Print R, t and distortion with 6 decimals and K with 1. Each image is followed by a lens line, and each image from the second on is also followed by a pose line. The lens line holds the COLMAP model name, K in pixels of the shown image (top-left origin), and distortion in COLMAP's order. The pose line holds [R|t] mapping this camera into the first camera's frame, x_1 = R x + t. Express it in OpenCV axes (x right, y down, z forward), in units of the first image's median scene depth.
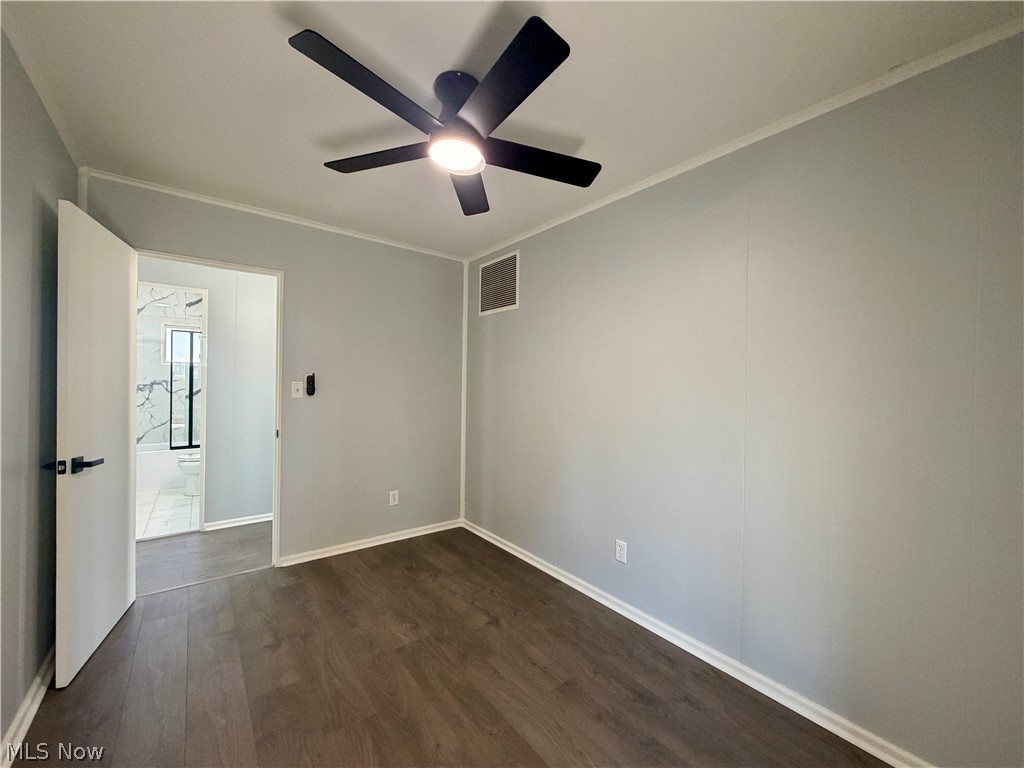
lens RADIAL K [[407.8, 0, 510.8], [0, 407.8, 384.8], [0, 0, 1]] dist [-0.000727, 0.000182]
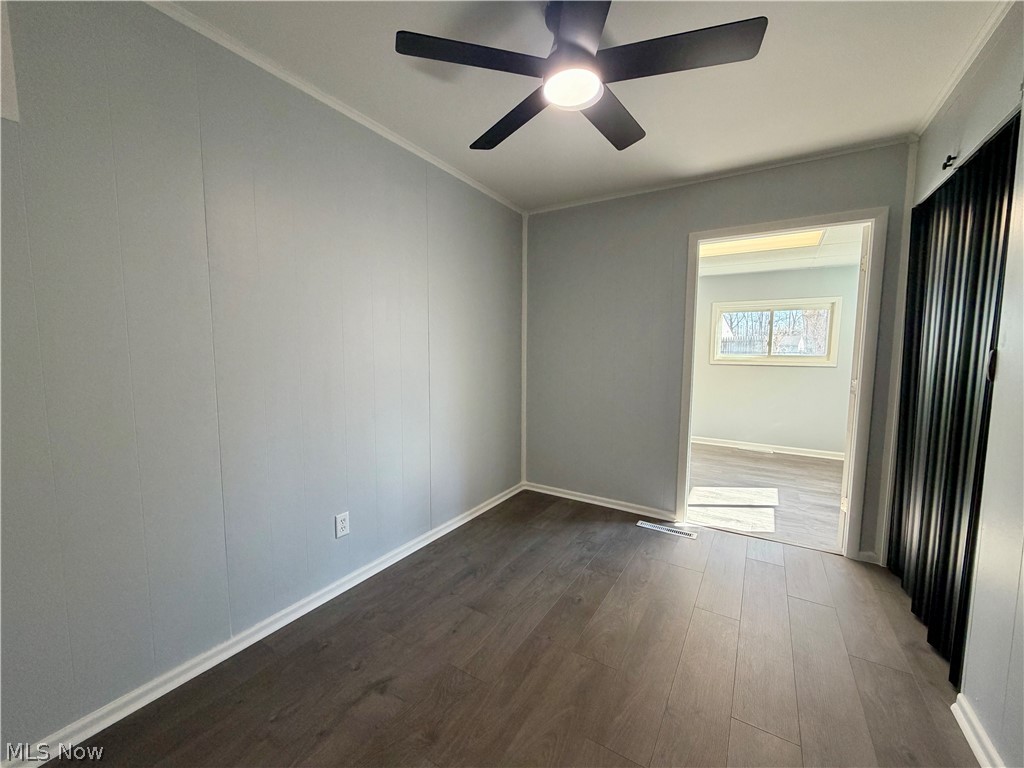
lens RADIAL K [[407.8, 0, 510.8], [0, 407.8, 384.8], [0, 0, 1]] dist [-0.000727, 0.000182]
pose [[-0.345197, -0.094793, 0.933731, -0.890346], [-0.000844, 0.994917, 0.100692, 0.016471], [-0.938530, 0.033971, -0.343522, 1.278718]]
